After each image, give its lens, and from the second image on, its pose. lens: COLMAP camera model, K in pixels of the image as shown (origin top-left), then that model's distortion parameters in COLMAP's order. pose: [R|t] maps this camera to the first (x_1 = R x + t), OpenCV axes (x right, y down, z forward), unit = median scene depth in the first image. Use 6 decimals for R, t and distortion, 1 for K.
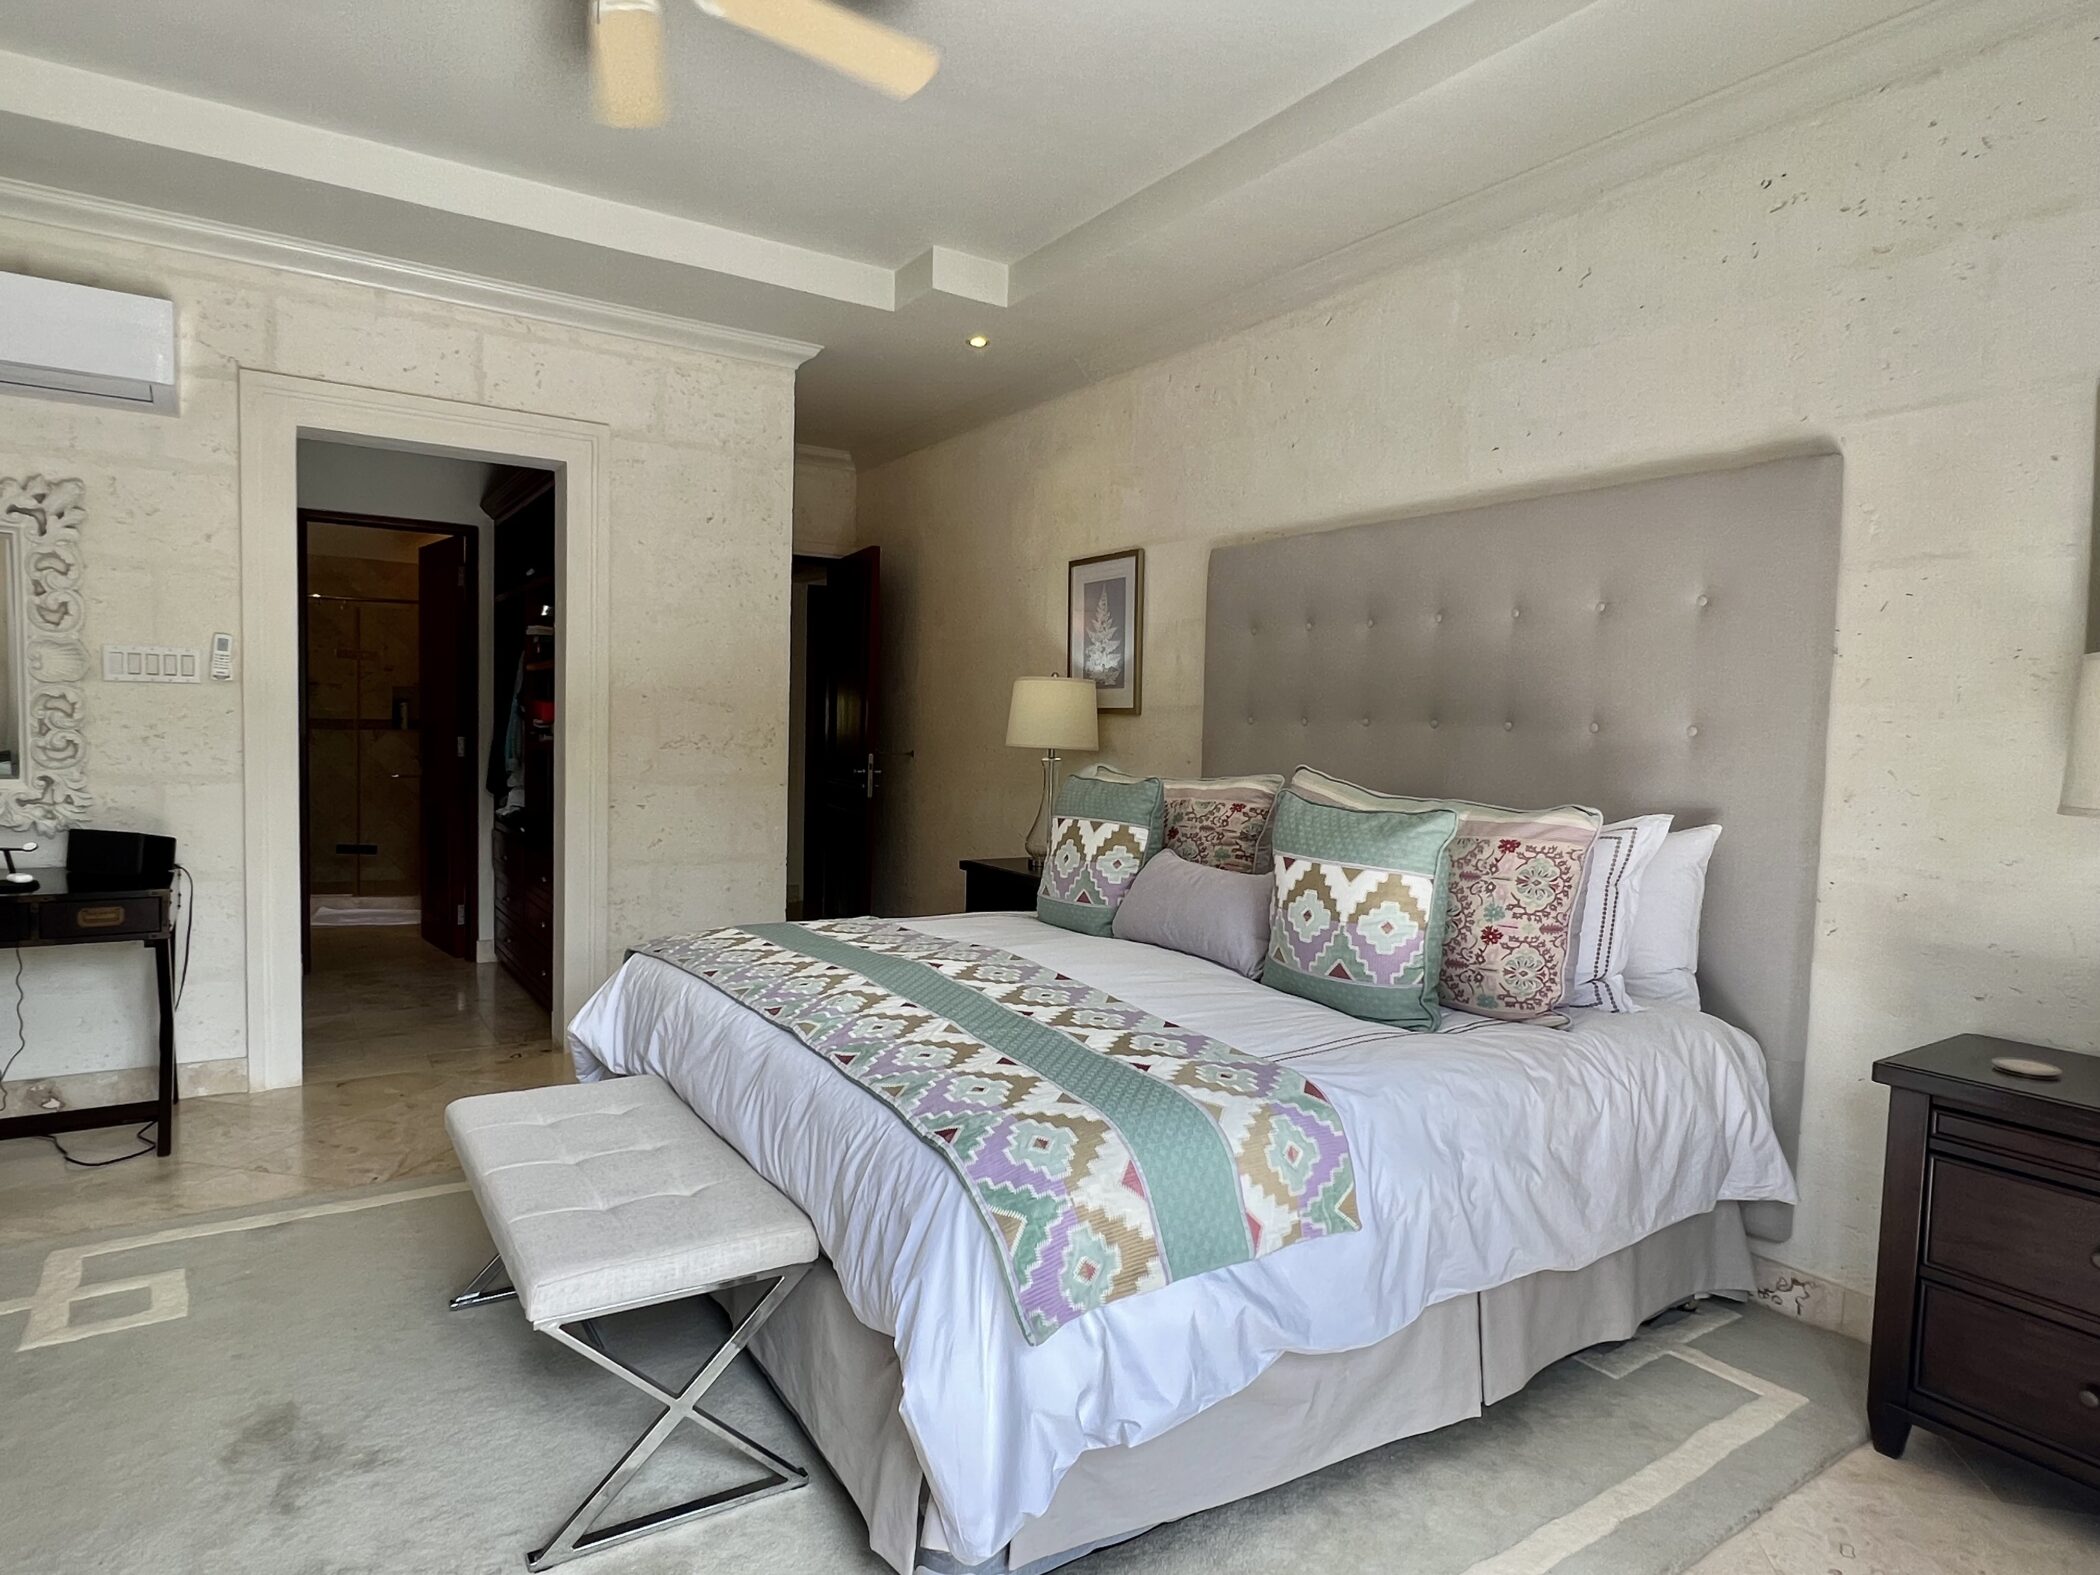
lens RADIAL K [[1204.6, 0, 1054.3], [0, 1204.6, 795.0], [0, 0, 1]] dist [-0.004590, 0.002230]
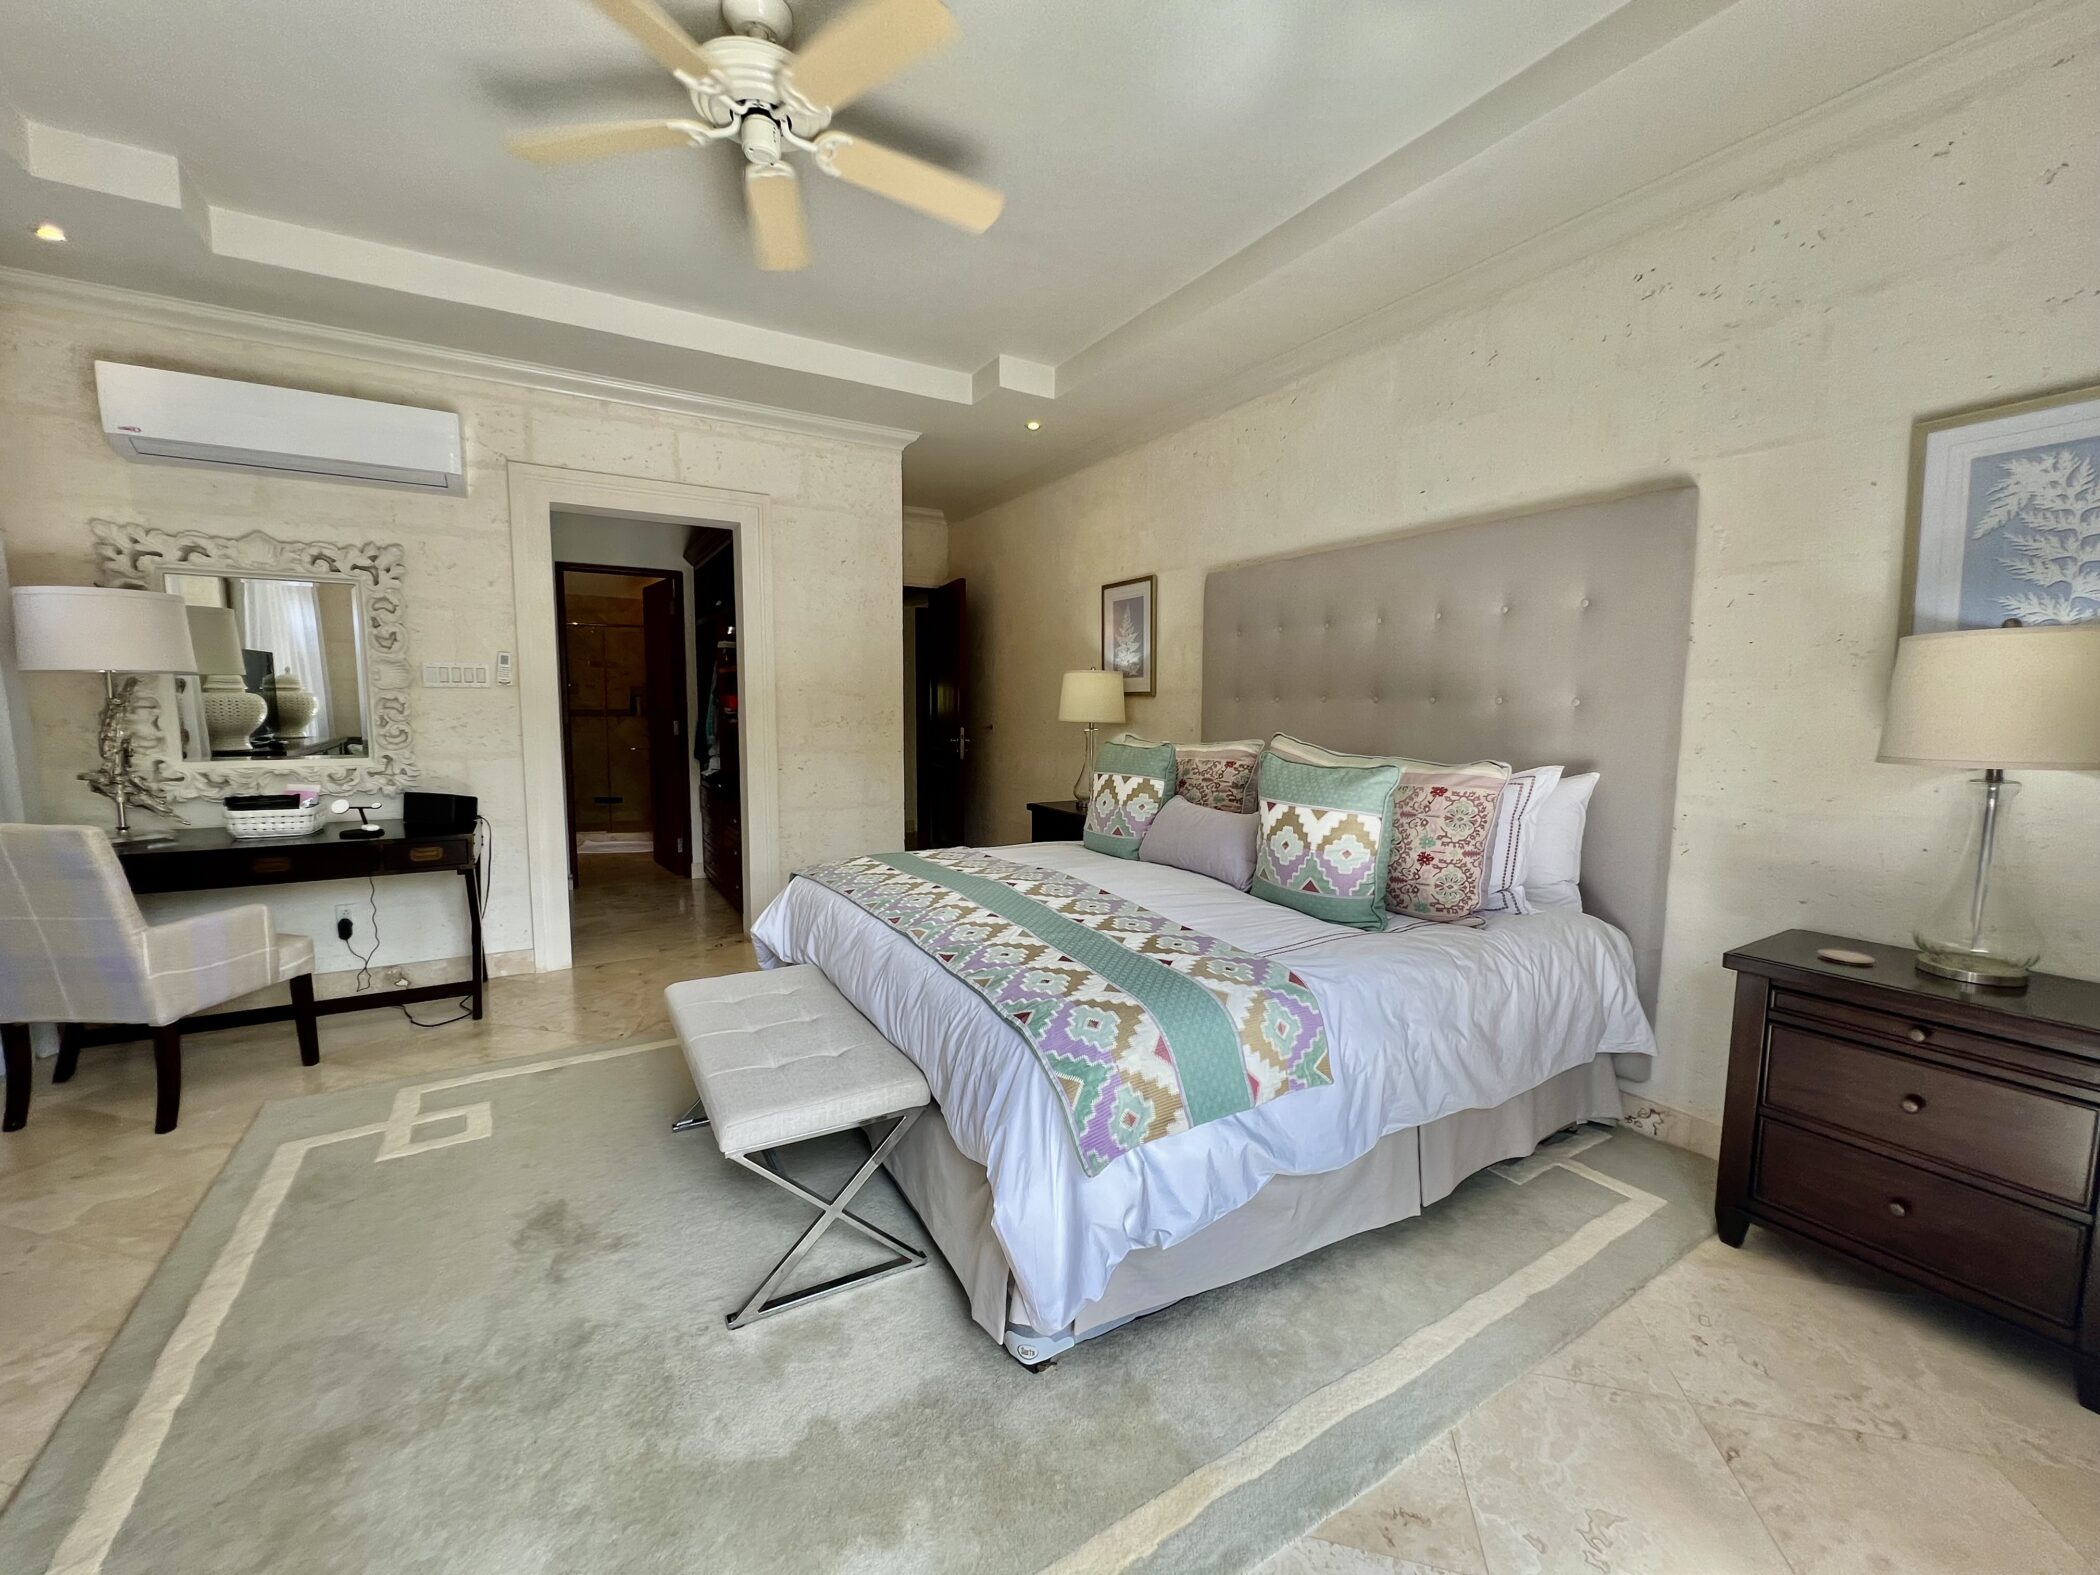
lens RADIAL K [[842.1, 0, 1055.8], [0, 842.1, 785.7], [0, 0, 1]] dist [-0.003774, 0.001382]
pose [[0.998970, -0.015208, -0.042757, -0.005375], [0.016899, 0.999078, 0.039460, -0.007613], [0.042117, -0.040142, 0.998306, 0.048310]]
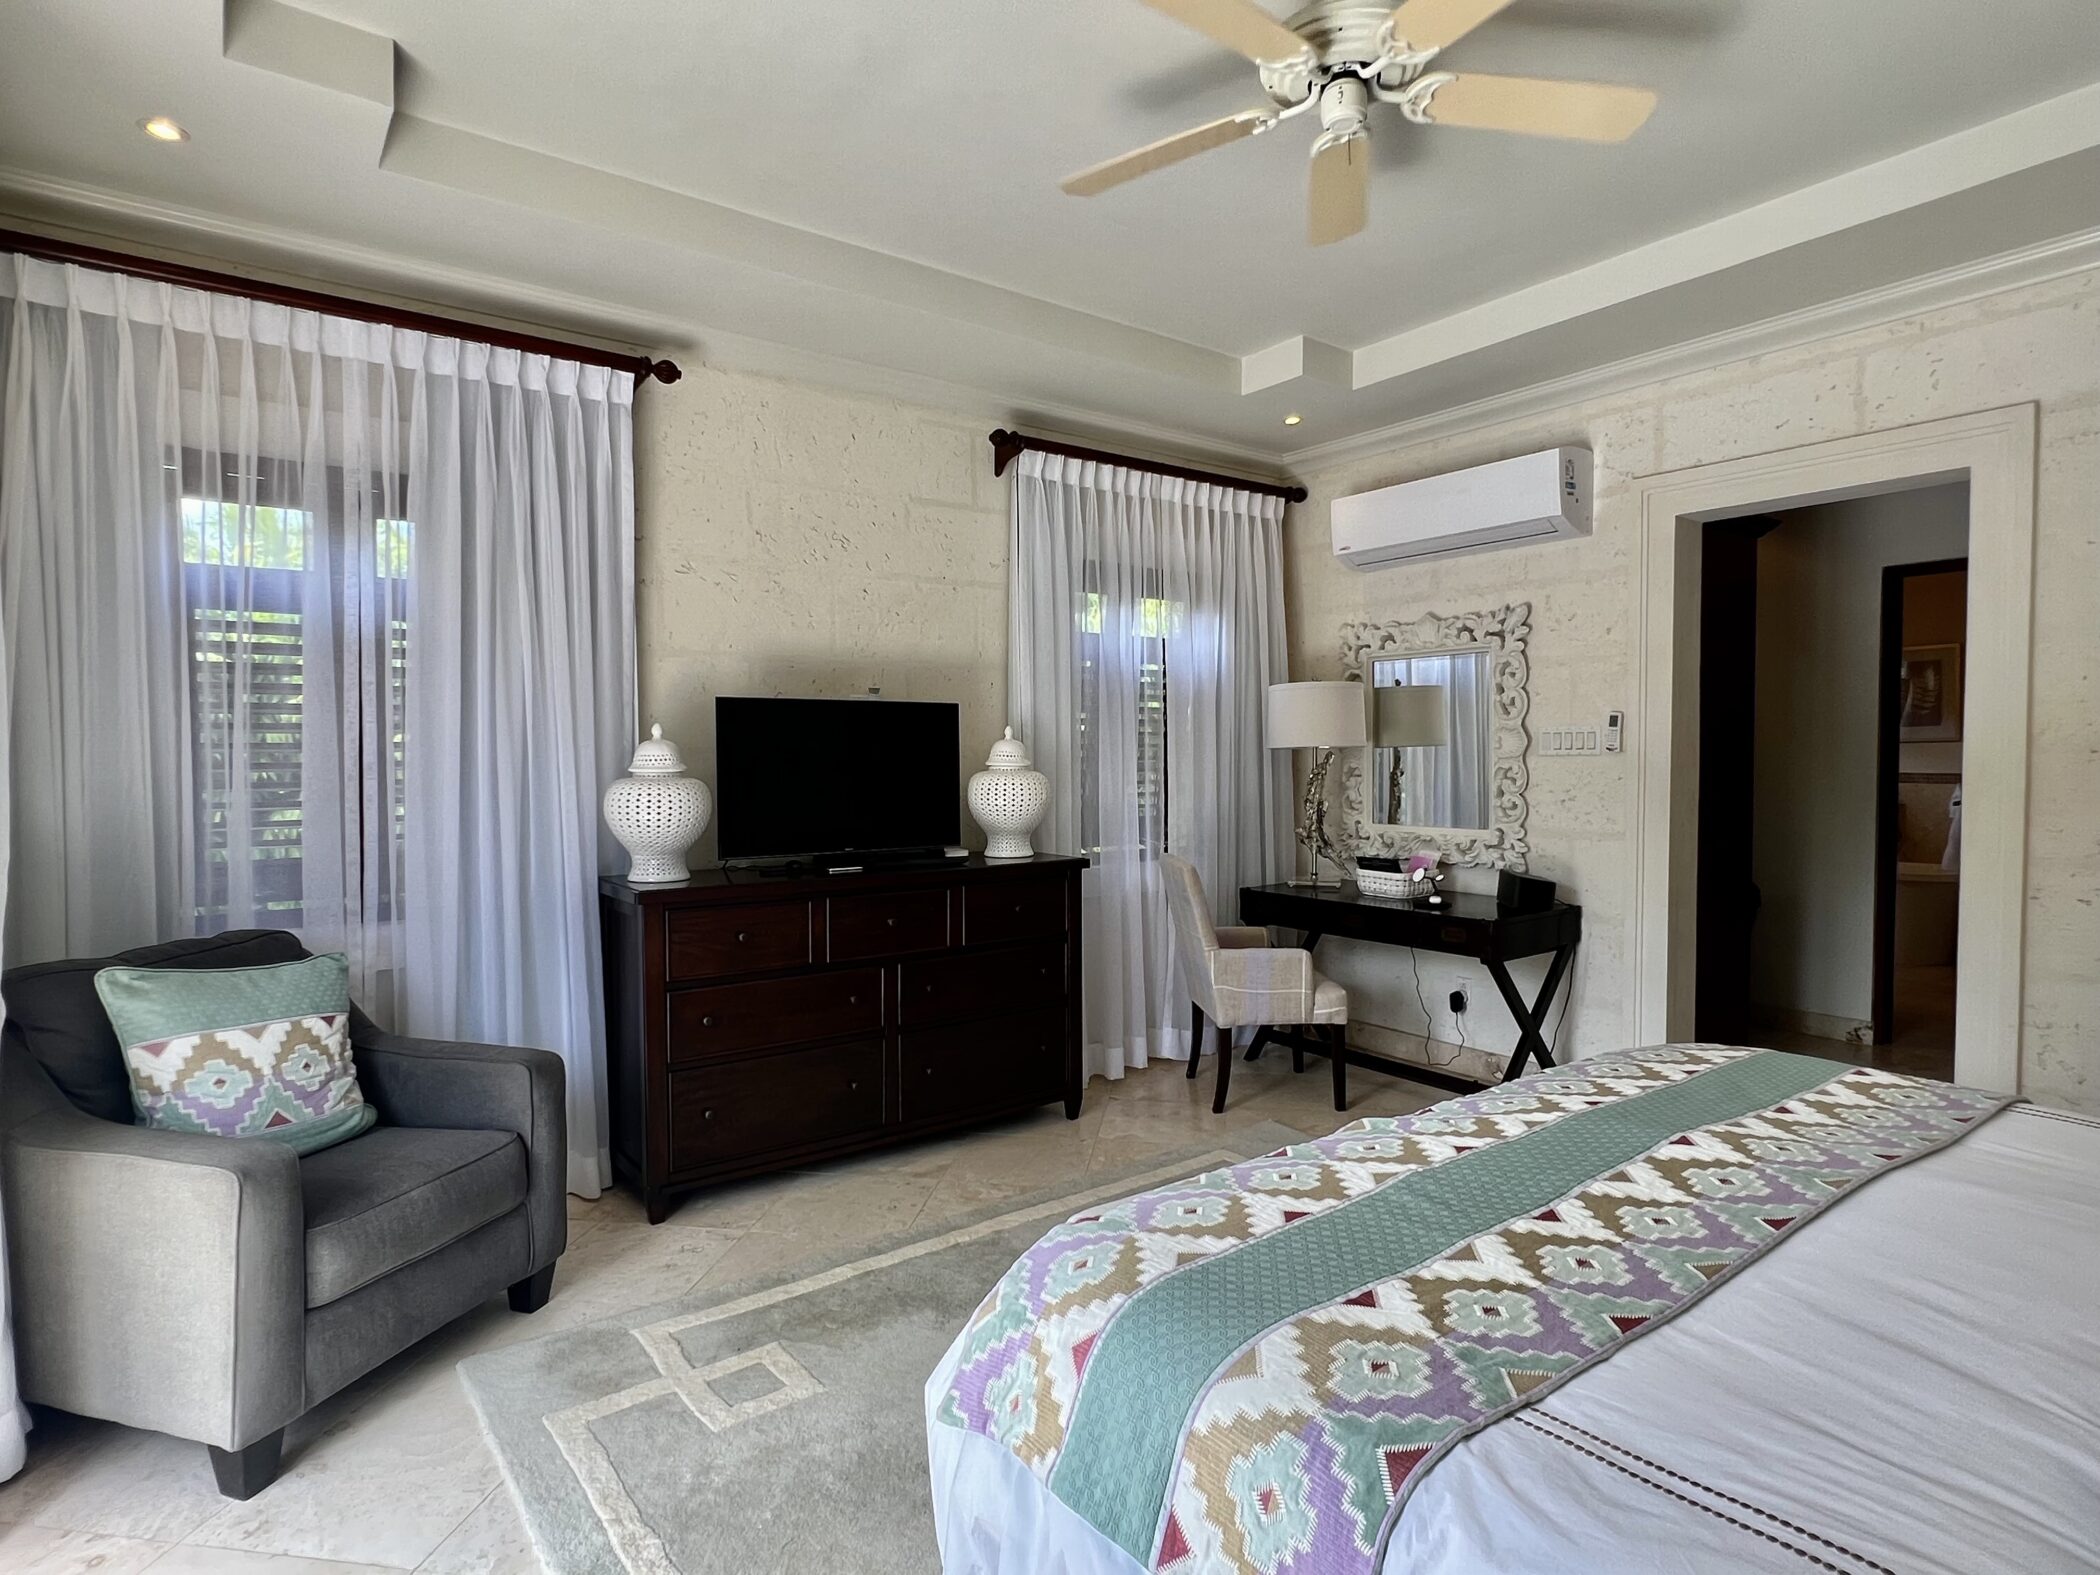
lens RADIAL K [[1137.8, 0, 1048.4], [0, 1137.8, 782.6], [0, 0, 1]] dist [-0.001328, -0.002304]
pose [[0.049095, -0.003439, -0.998788, 0.536047], [-0.051950, 0.998632, -0.005992, -0.043622], [0.997442, 0.052181, 0.048849, 0.576550]]
